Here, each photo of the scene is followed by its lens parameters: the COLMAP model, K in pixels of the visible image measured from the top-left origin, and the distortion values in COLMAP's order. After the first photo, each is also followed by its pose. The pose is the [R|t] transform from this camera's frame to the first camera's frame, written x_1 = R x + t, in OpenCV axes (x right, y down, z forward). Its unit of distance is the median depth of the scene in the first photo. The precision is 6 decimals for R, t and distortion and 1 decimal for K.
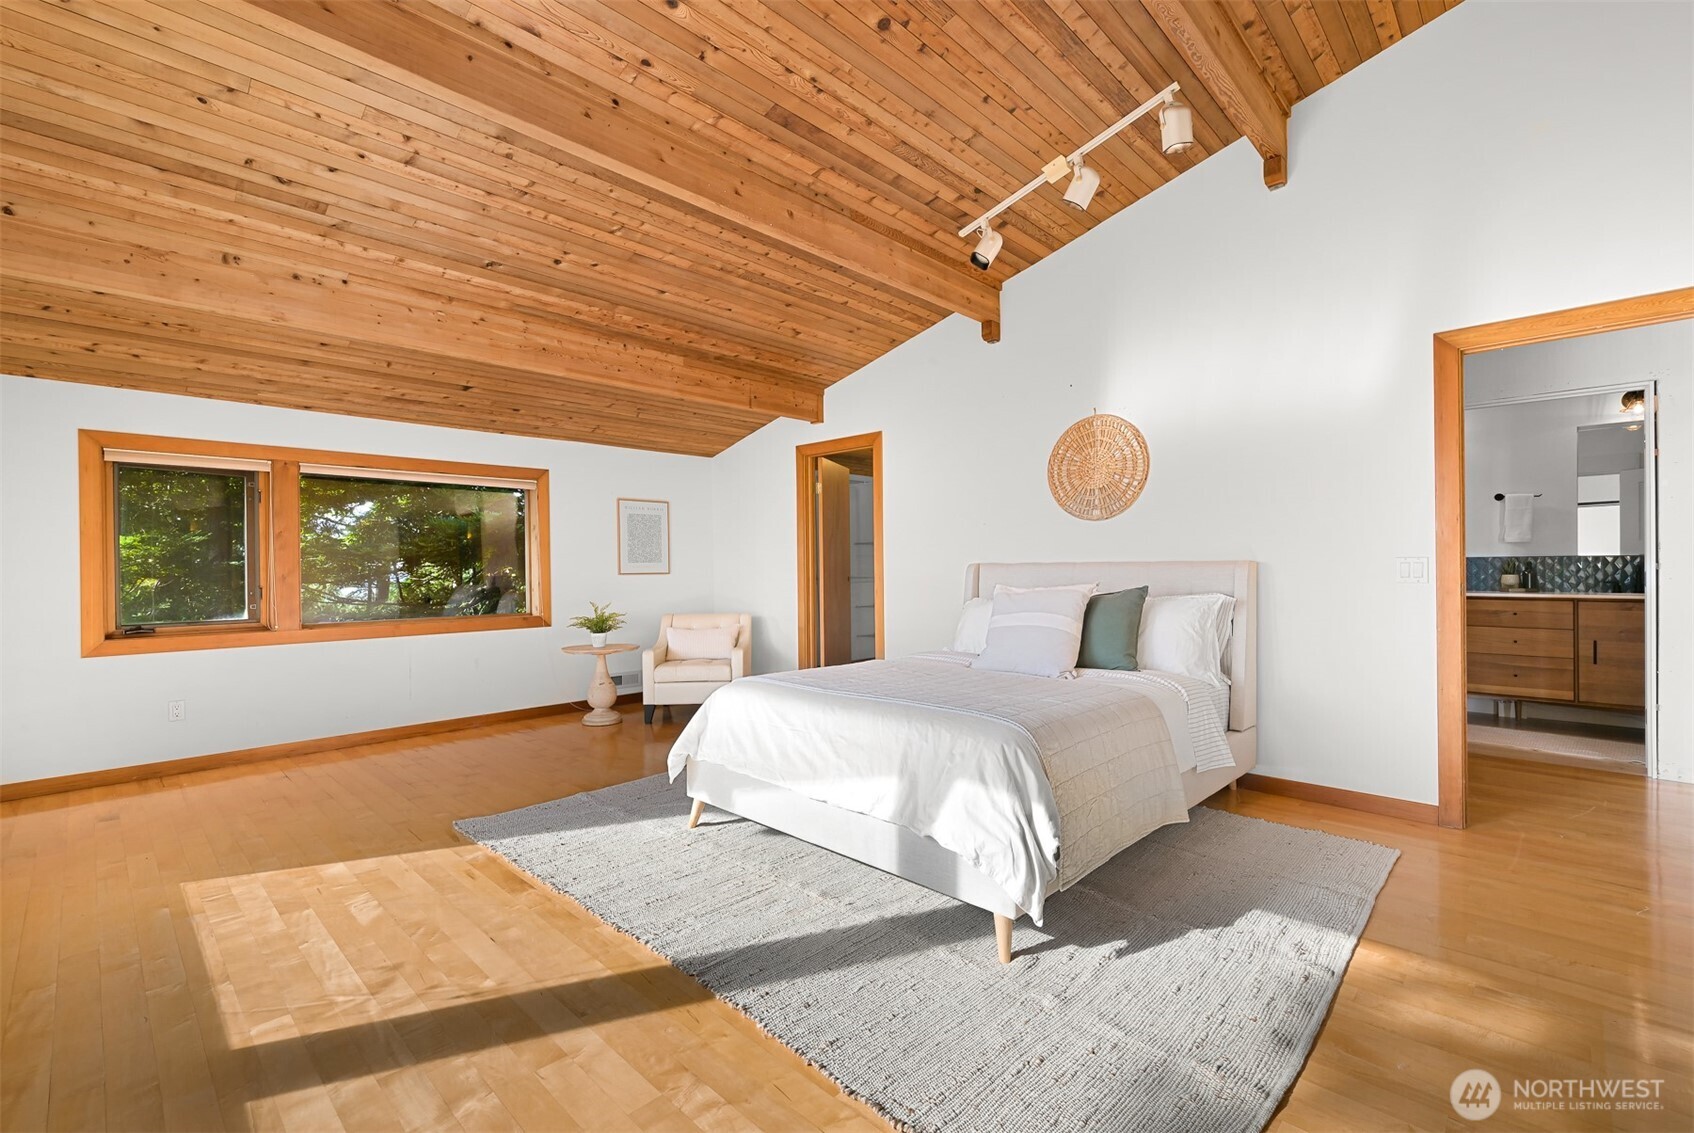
lens RADIAL K [[739.8, 0, 848.5], [0, 739.8, 564.0], [0, 0, 1]] dist [-0.001983, -0.000232]
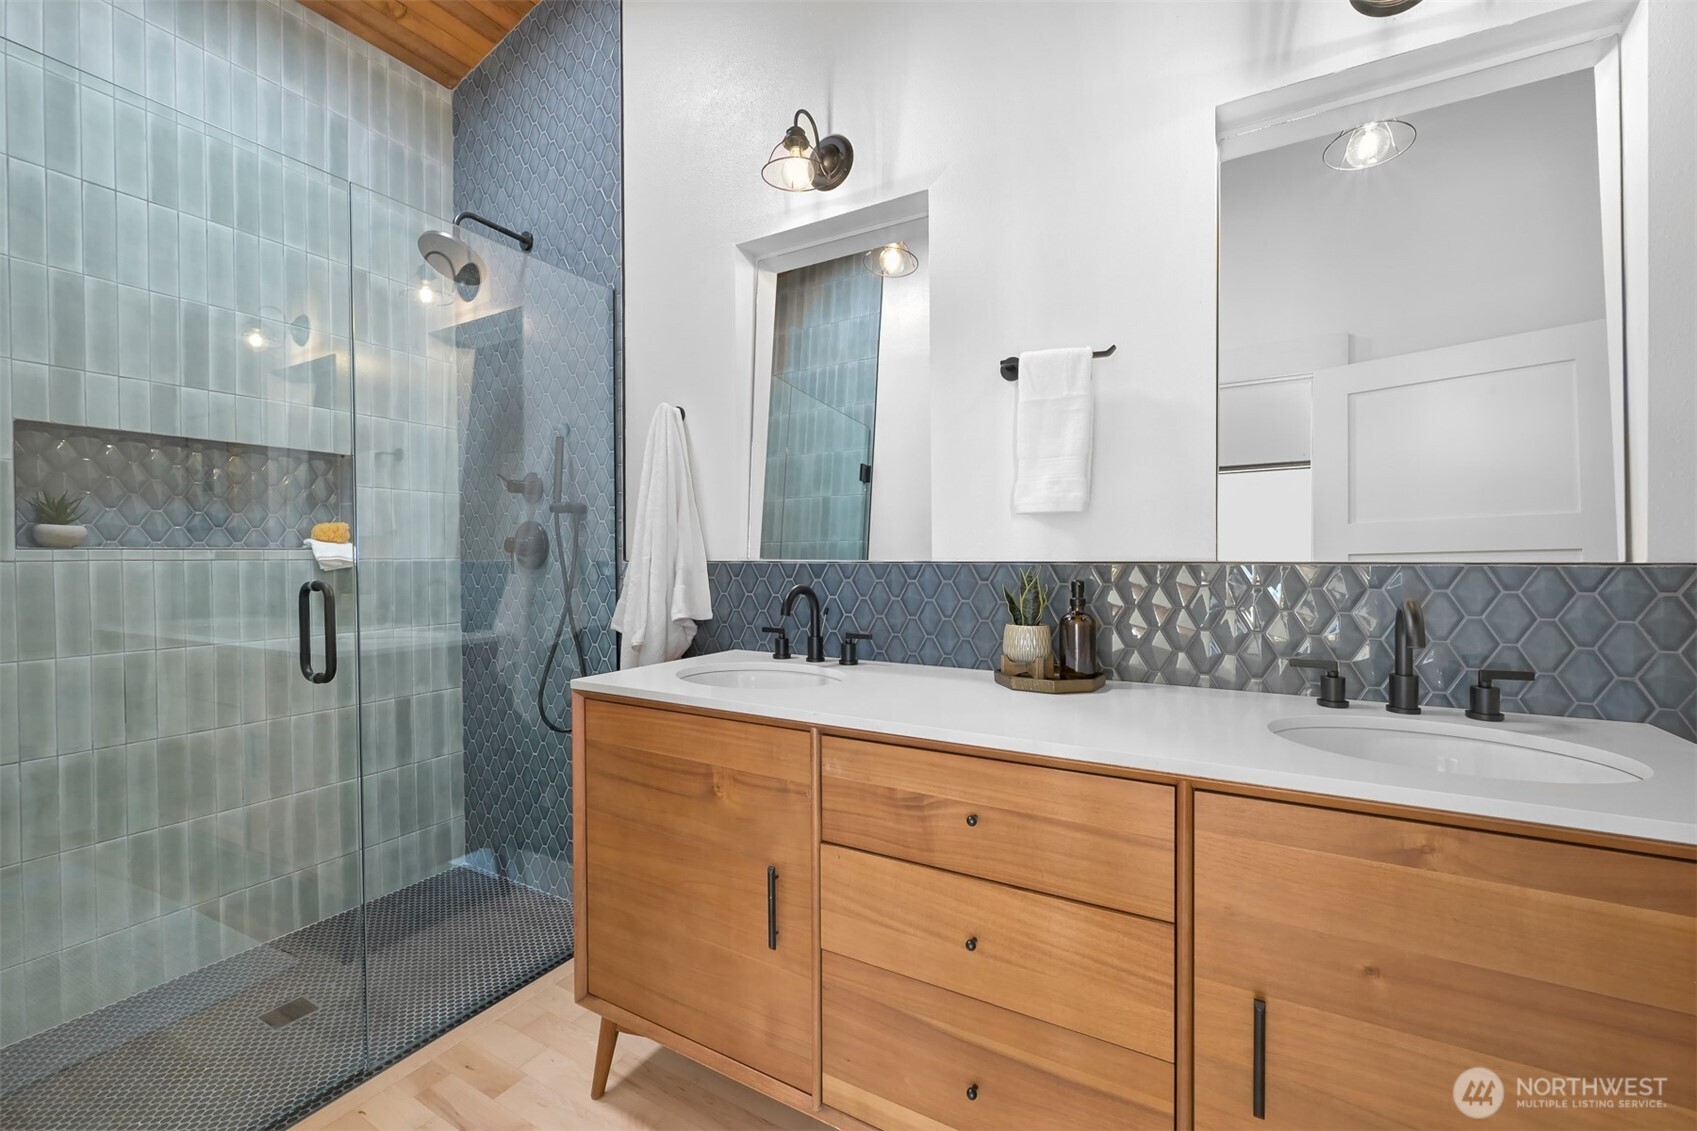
lens RADIAL K [[695.0, 0, 846.8], [0, 695.0, 562.1], [0, 0, 1]] dist [0.001962, 0.000112]
pose [[0.970787, -0.001610, 0.239938, 0.795886], [-0.000603, 0.999958, 0.009146, -0.013552], [-0.239943, -0.009023, 0.970745, 0.783831]]
